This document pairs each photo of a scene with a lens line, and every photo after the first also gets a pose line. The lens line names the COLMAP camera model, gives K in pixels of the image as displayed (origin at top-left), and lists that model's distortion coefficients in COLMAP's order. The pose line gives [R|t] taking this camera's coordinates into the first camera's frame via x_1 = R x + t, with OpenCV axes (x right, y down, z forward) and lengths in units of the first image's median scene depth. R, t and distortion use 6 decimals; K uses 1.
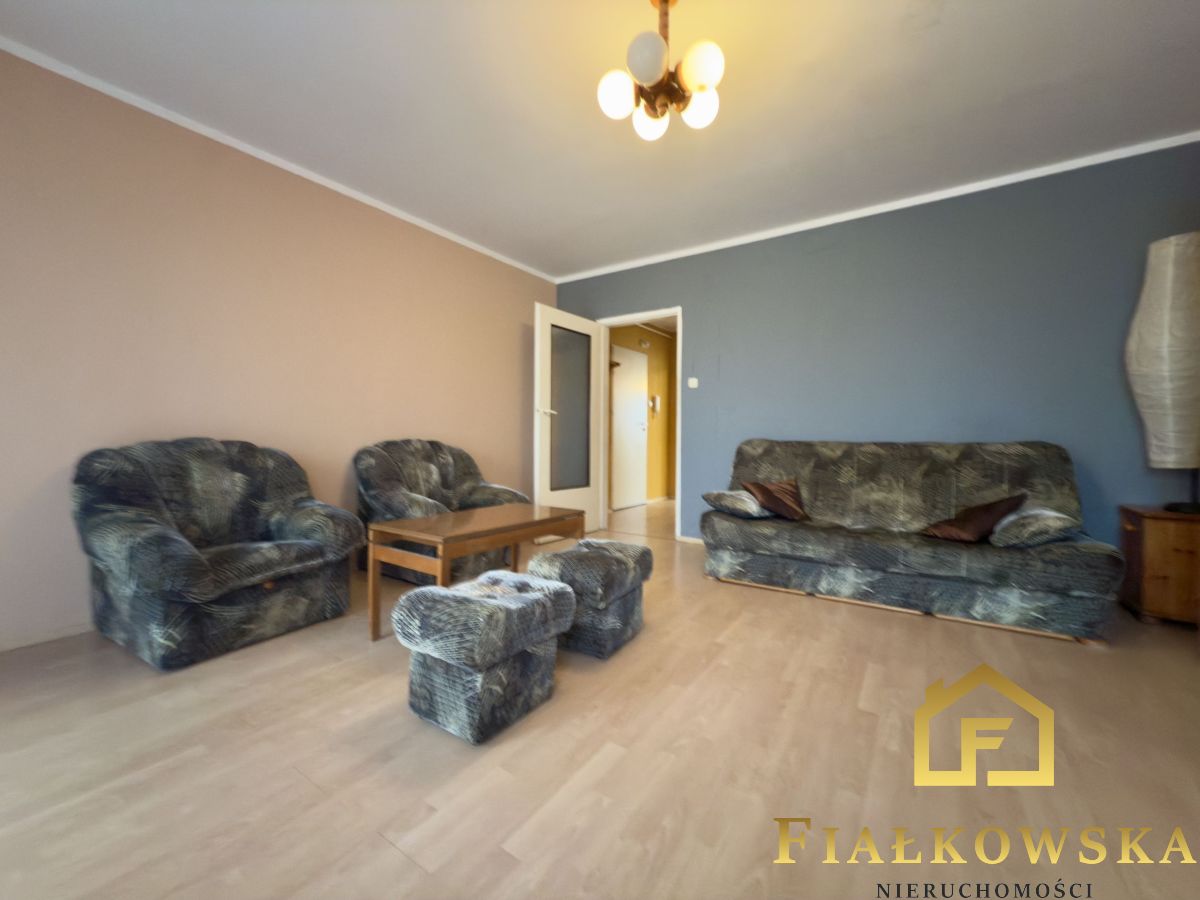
lens RADIAL K [[475.9, 0, 602.8], [0, 475.9, 451.0], [0, 0, 1]] dist [0.000745, -0.000038]
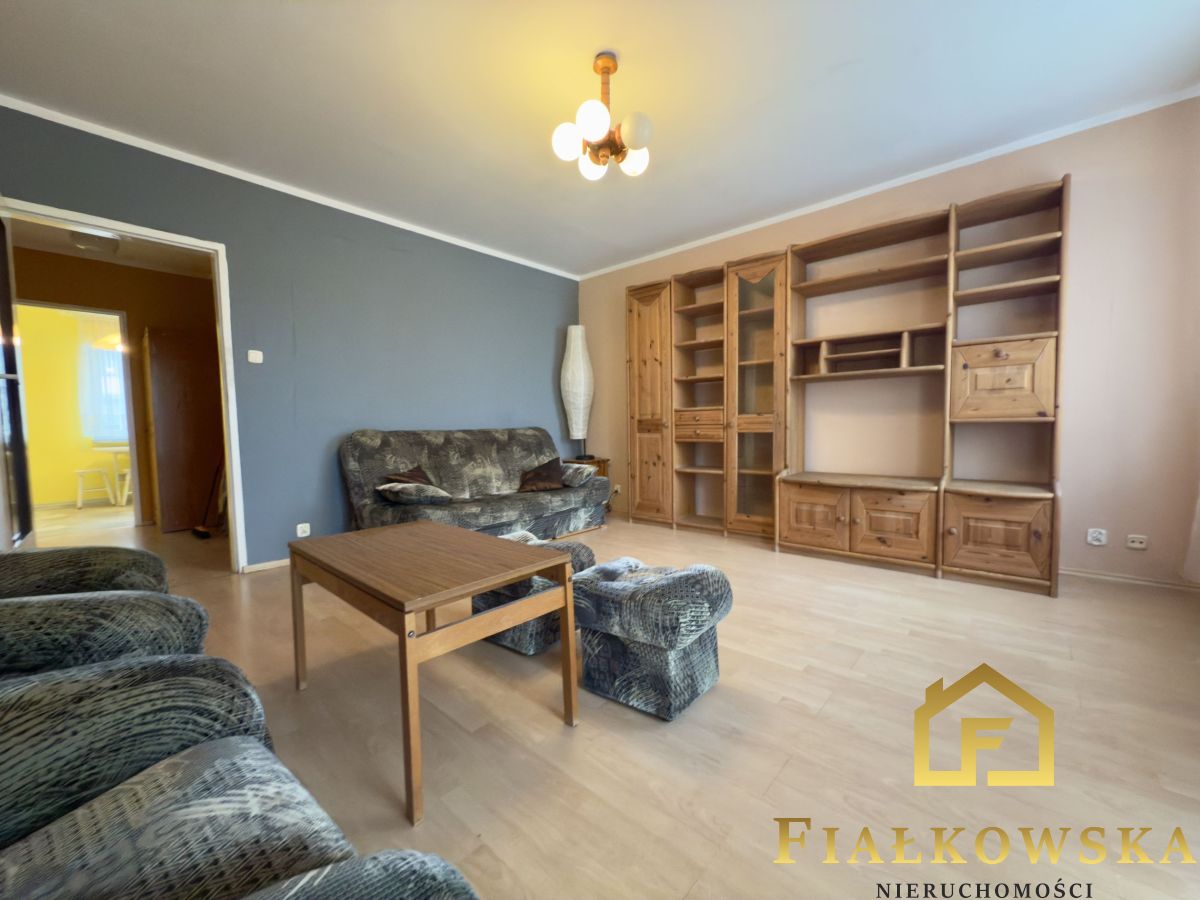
lens RADIAL K [[475.9, 0, 602.8], [0, 475.9, 451.0], [0, 0, 1]] dist [0.000745, -0.000038]
pose [[0.142093, -0.061956, 0.987913, -0.762185], [0.042916, 0.997486, 0.056383, -0.022351], [-0.988923, 0.034385, 0.144395, 0.569280]]
